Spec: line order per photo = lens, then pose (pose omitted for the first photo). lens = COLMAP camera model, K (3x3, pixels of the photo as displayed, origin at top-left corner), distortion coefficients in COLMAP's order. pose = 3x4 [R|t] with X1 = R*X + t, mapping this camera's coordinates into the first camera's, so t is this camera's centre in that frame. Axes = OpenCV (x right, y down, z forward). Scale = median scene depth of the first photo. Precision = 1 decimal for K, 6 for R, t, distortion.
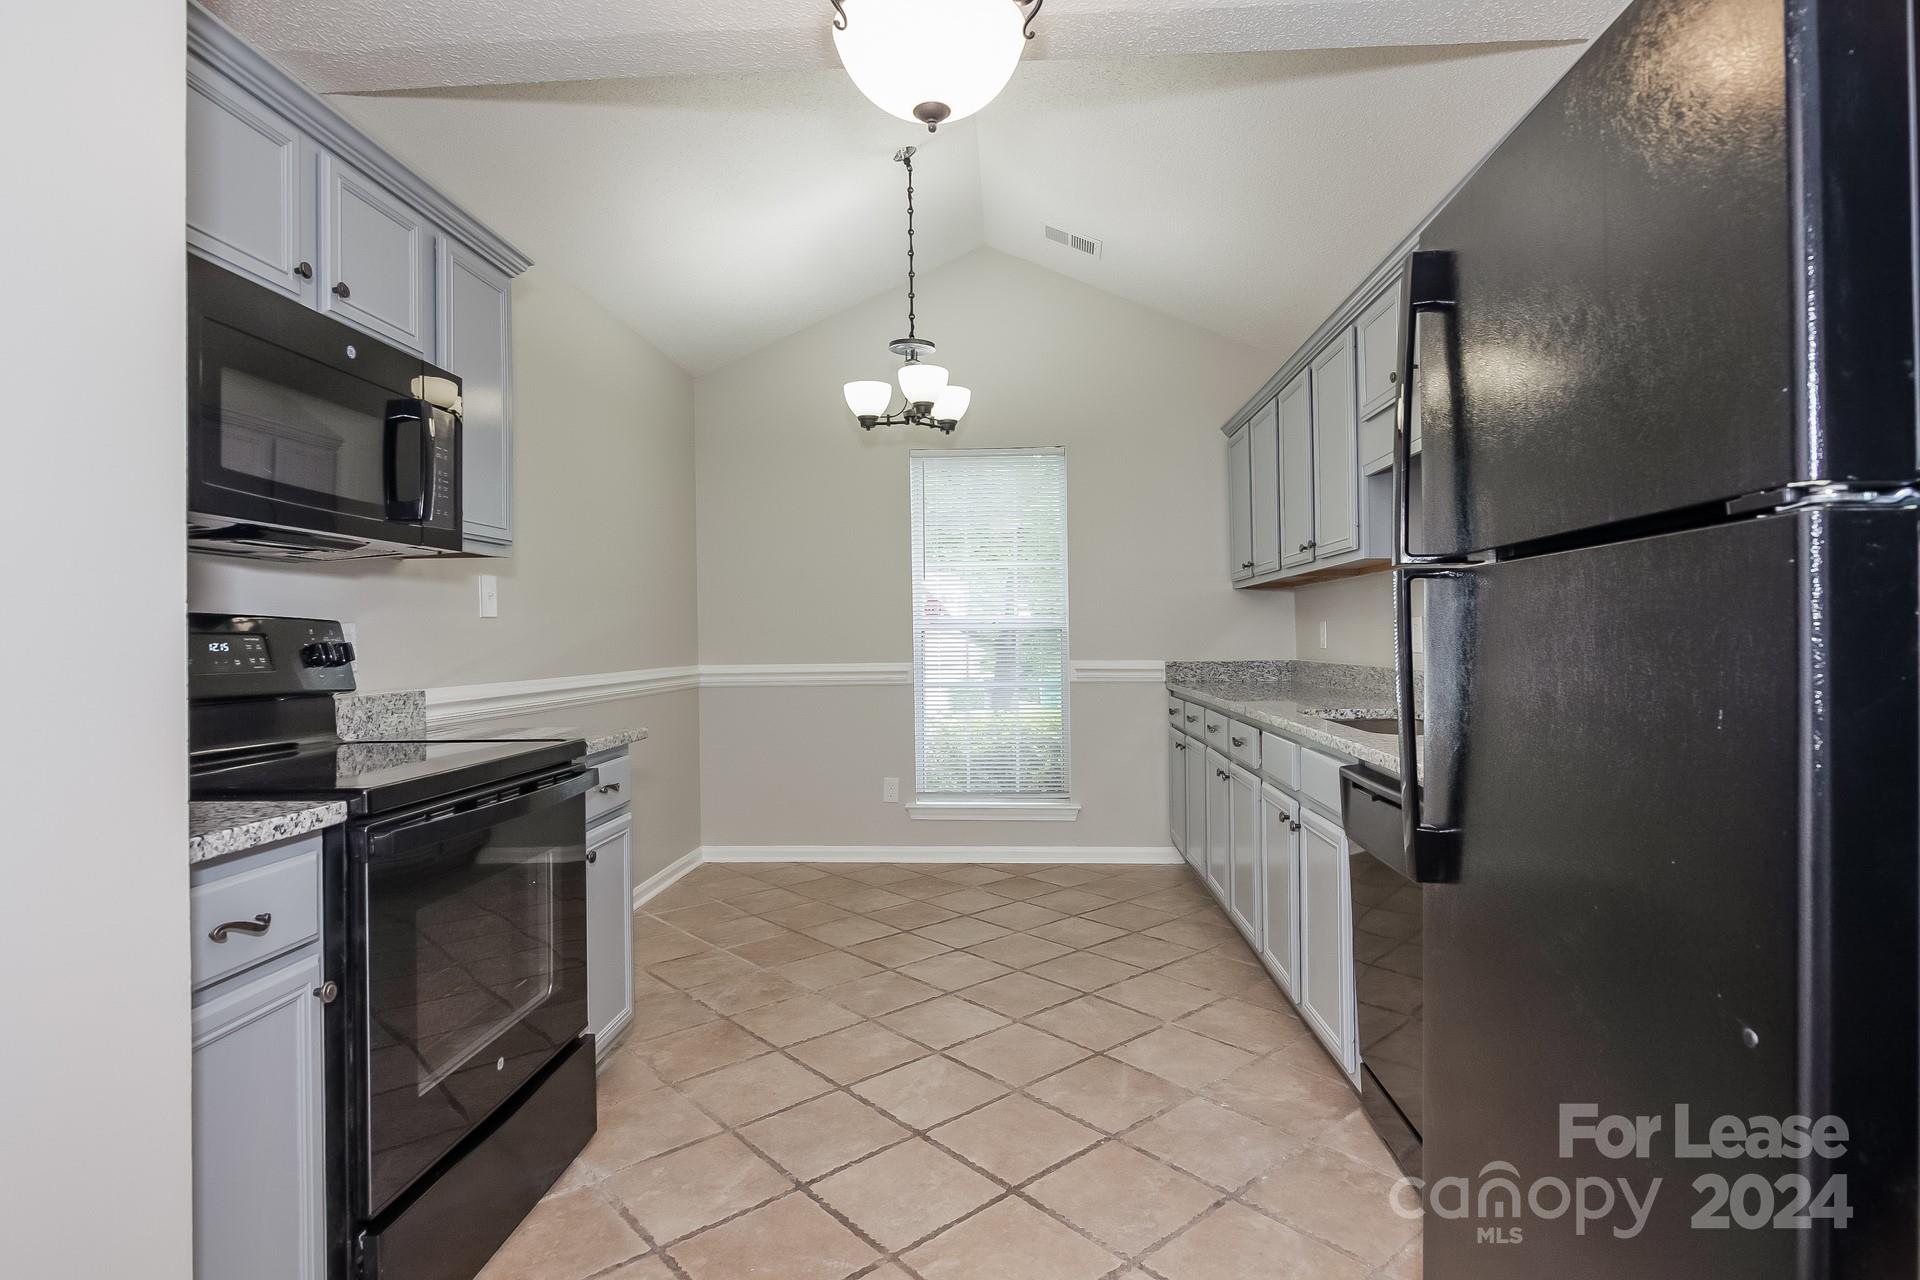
lens RADIAL K [[962.9, 0, 965.8], [0, 962.9, 641.7], [0, 0, 1]] dist [0.000497, -0.000424]
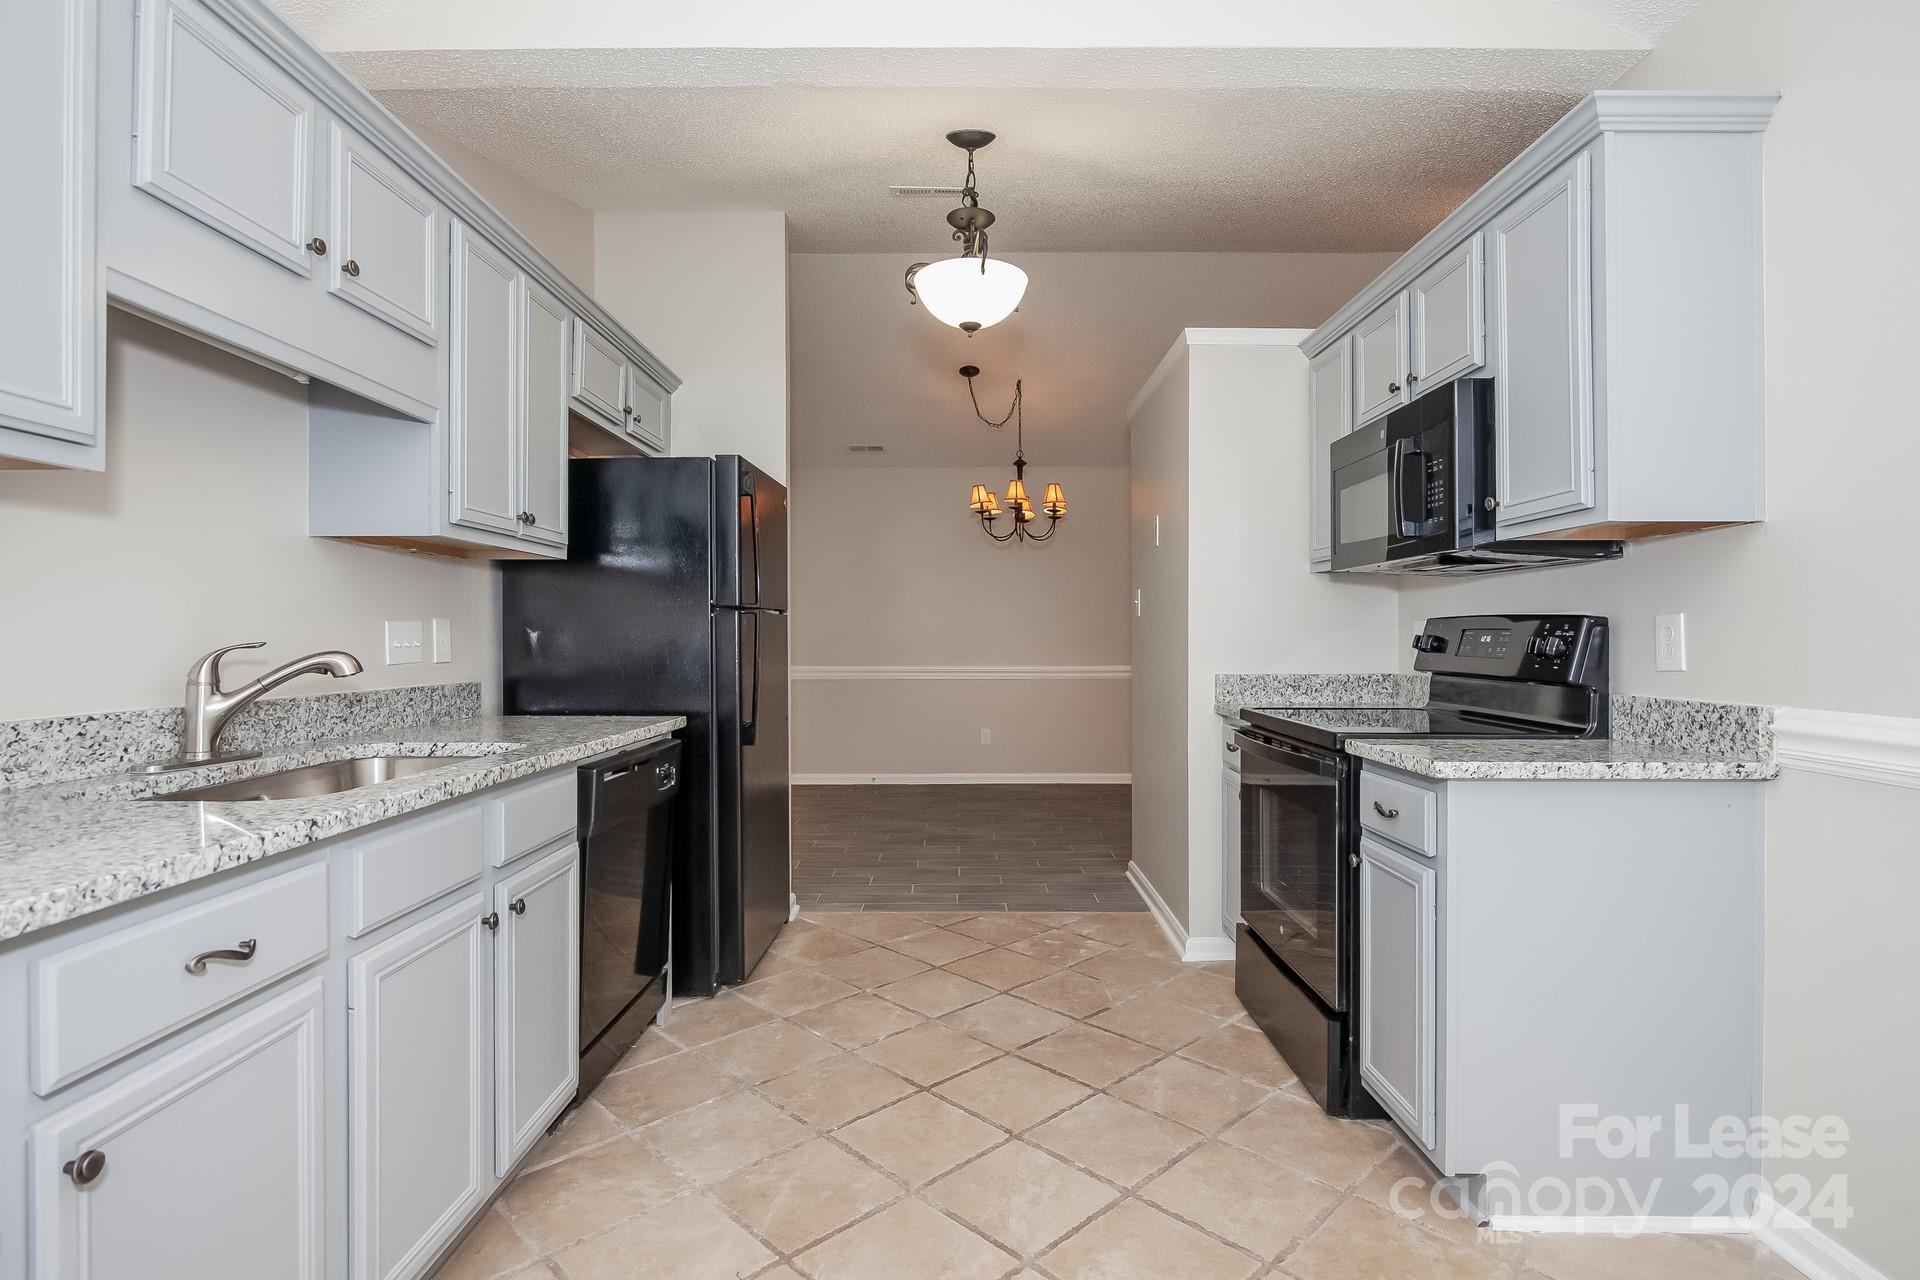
lens RADIAL K [[962.9, 0, 965.8], [0, 962.9, 641.7], [0, 0, 1]] dist [0.000497, -0.000424]
pose [[-0.998228, 0.010729, -0.058526, 0.054730], [0.010154, 0.999897, 0.010122, -0.010331], [0.058629, 0.009510, -0.998235, 1.917736]]
